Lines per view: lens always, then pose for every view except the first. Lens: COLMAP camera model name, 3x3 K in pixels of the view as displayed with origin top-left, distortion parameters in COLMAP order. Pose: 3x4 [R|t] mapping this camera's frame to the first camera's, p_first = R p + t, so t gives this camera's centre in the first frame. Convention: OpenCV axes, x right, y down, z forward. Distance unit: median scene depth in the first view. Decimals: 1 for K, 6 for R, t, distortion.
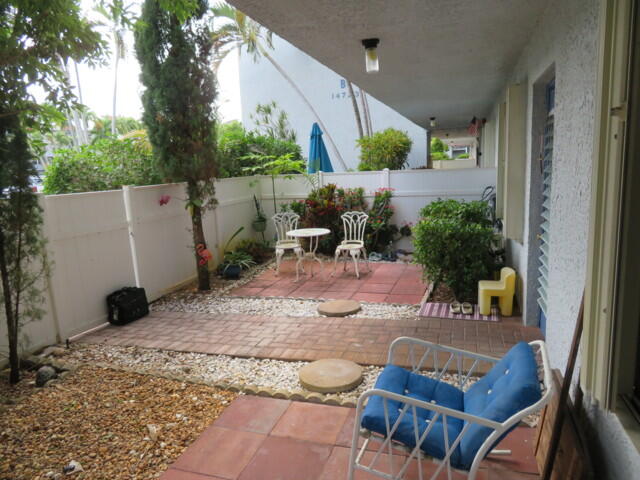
lens RADIAL K [[458.9, 0, 320.0], [0, 458.9, 240.0], [0, 0, 1]] dist [-0.002909, 0.001525]
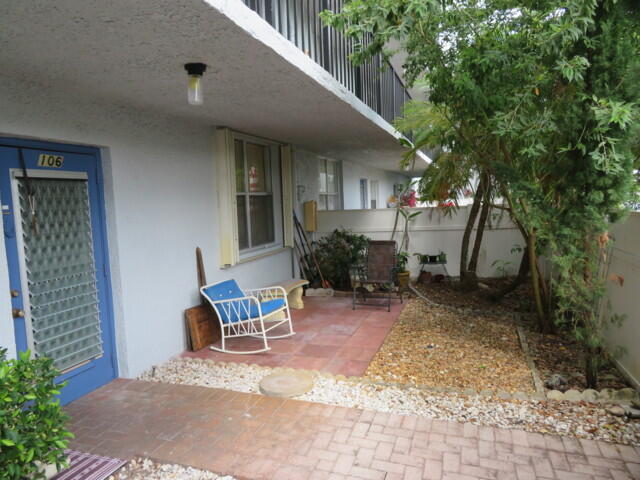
lens RADIAL K [[458.9, 0, 320.0], [0, 458.9, 240.0], [0, 0, 1]] dist [-0.002909, 0.001525]
pose [[-0.996451, 0.080237, 0.025441, -0.093209], [0.084084, 0.962812, 0.256755, -0.274215], [-0.003894, 0.257983, -0.966142, 1.597071]]
